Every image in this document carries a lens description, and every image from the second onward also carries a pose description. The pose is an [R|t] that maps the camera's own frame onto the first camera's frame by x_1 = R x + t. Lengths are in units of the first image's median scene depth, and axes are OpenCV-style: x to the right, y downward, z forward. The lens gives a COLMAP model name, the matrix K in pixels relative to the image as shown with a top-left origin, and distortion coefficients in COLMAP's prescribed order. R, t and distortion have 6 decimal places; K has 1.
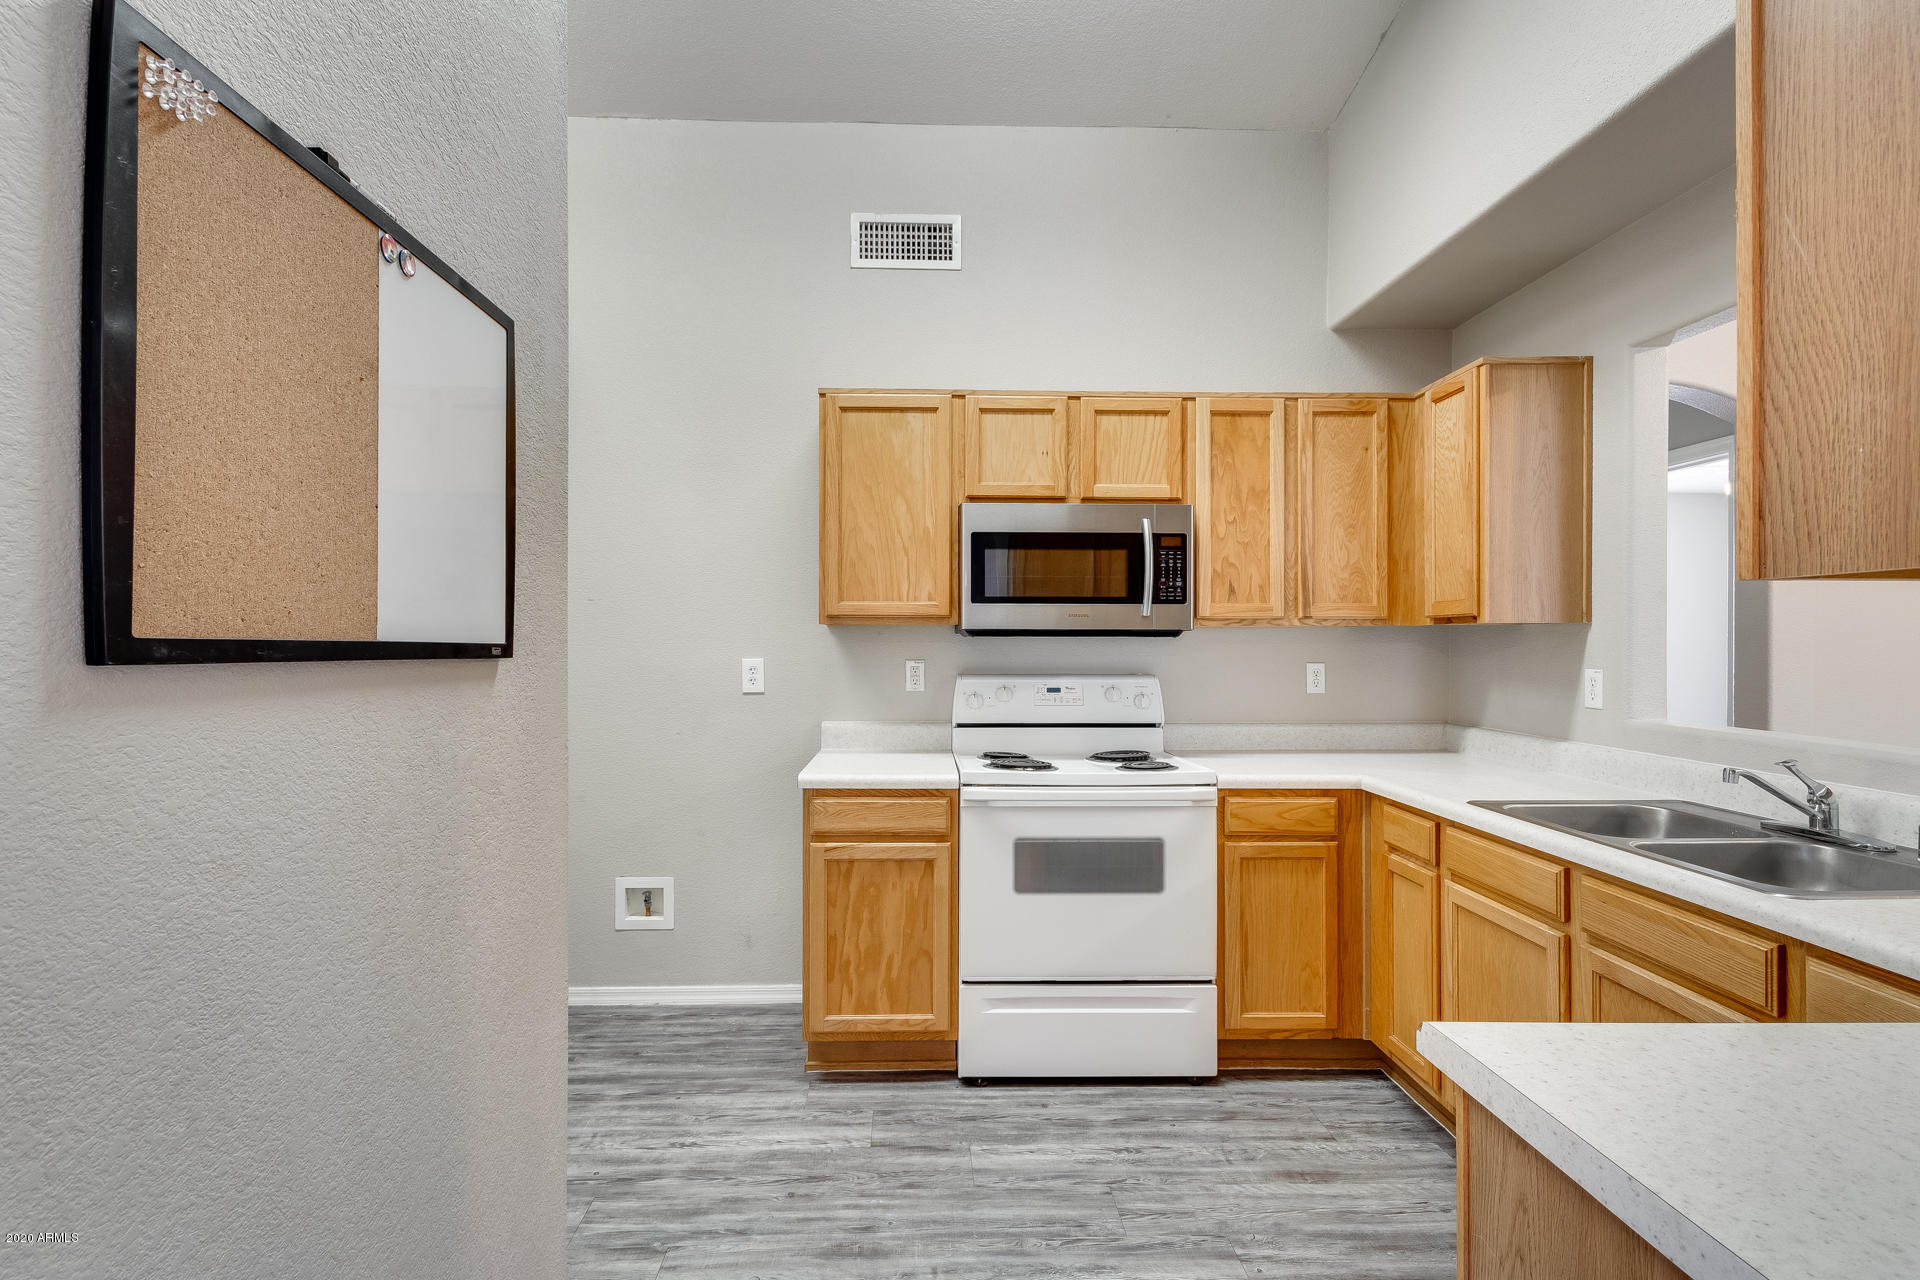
lens RADIAL K [[888.0, 0, 943.5], [0, 888.0, 638.7], [0, 0, 1]] dist [-0.000102, 0.003561]
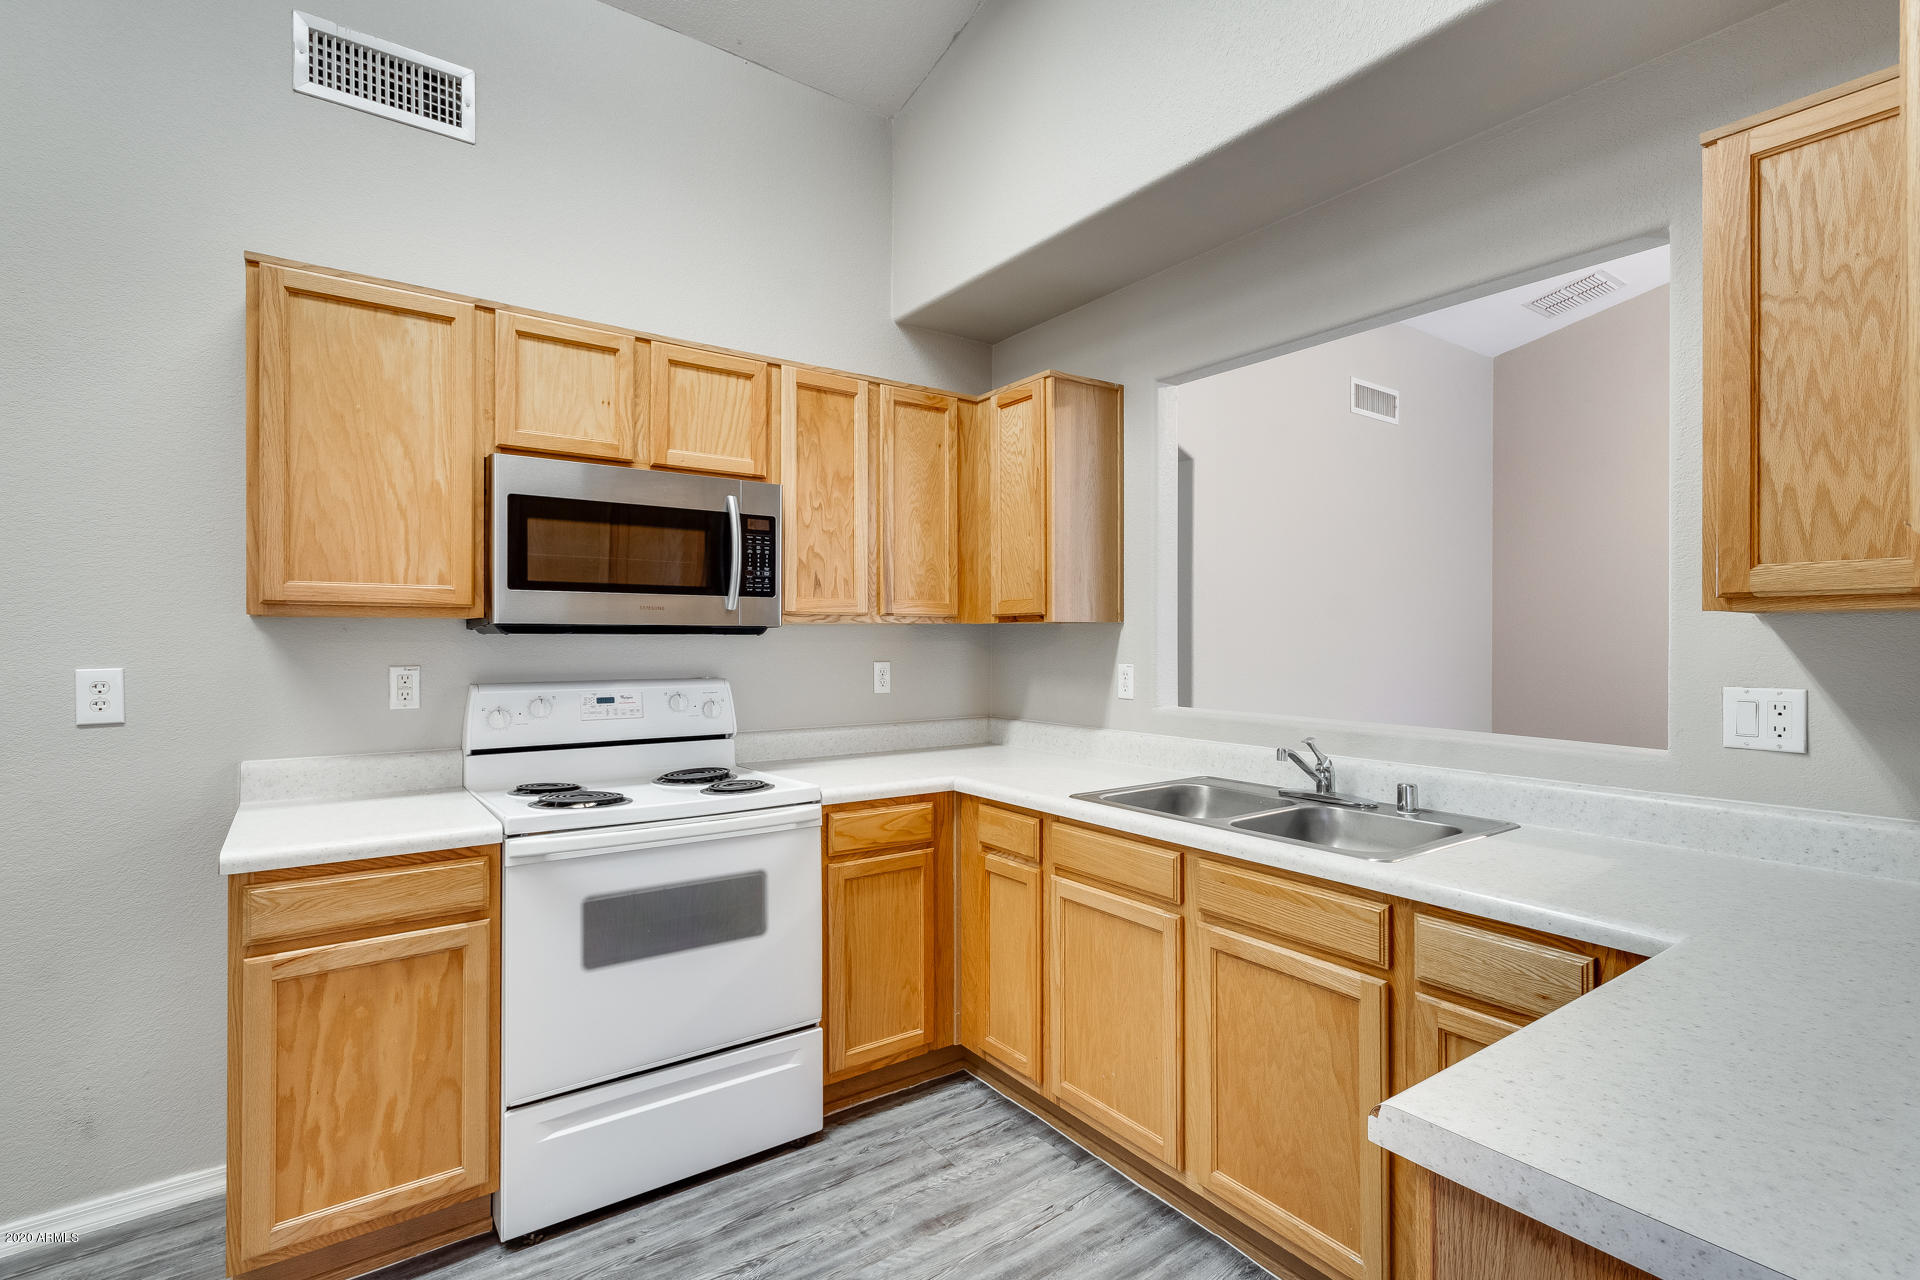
lens RADIAL K [[888.0, 0, 929.4], [0, 888.0, 636.0], [0, 0, 1]] dist [-0.000102, 0.003561]
pose [[0.832323, 0.000363, 0.554291, -0.093323], [0.000356, 0.999999, -0.001189, 0.000517], [-0.554291, 0.001187, 0.832322, 0.198703]]
